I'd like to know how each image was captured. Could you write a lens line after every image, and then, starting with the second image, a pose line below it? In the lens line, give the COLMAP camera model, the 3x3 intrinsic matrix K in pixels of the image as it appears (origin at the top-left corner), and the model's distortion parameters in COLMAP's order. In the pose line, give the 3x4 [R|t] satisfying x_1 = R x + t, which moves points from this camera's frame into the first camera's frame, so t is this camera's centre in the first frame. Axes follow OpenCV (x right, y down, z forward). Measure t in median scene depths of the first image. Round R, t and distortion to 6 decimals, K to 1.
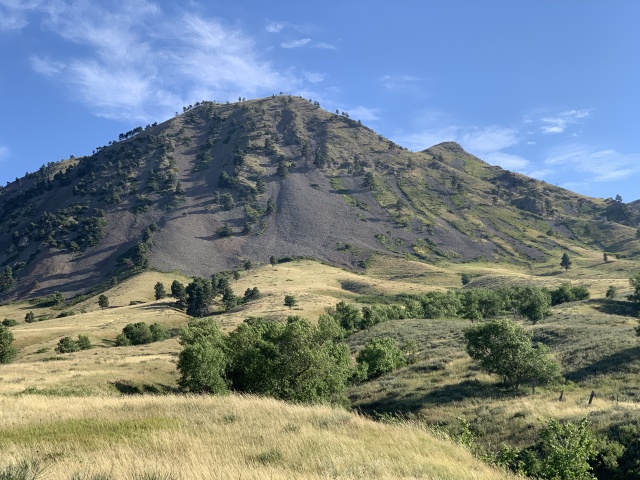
lens RADIAL K [[960.9, 0, 320.2], [0, 960.9, 234.1], [0, 0, 1]] dist [0.076747, 0.000000]
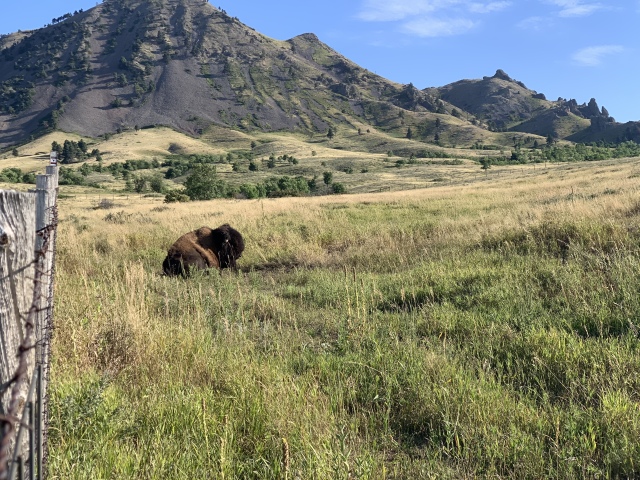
lens RADIAL K [[960.9, 0, 338.4], [0, 960.9, 225.8], [0, 0, 1]] dist [0.076747, 0.000000]
pose [[0.999035, 0.026088, 0.035336, 0.168515], [-0.031178, 0.987869, 0.152129, -0.047452], [-0.030938, -0.153084, 0.987729, -0.421838]]
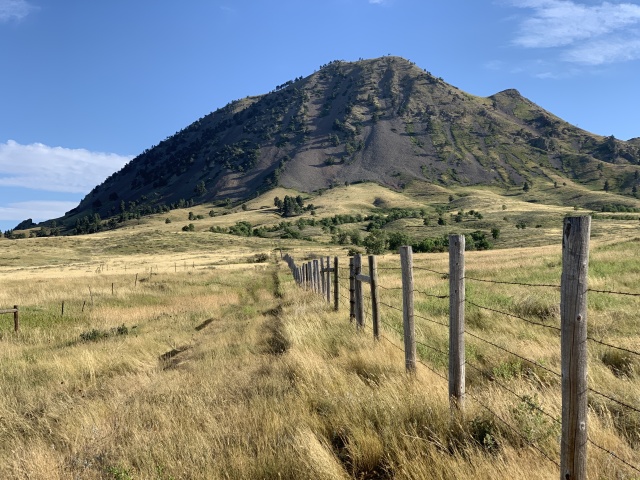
lens RADIAL K [[960.9, 0, 294.5], [0, 960.9, 238.0], [0, 0, 1]] dist [0.076747, 0.000000]
pose [[0.973305, 0.033506, -0.227055, 0.192115], [-0.005938, 0.992631, 0.121028, -0.063424], [0.229437, -0.116449, 0.966332, -0.523225]]
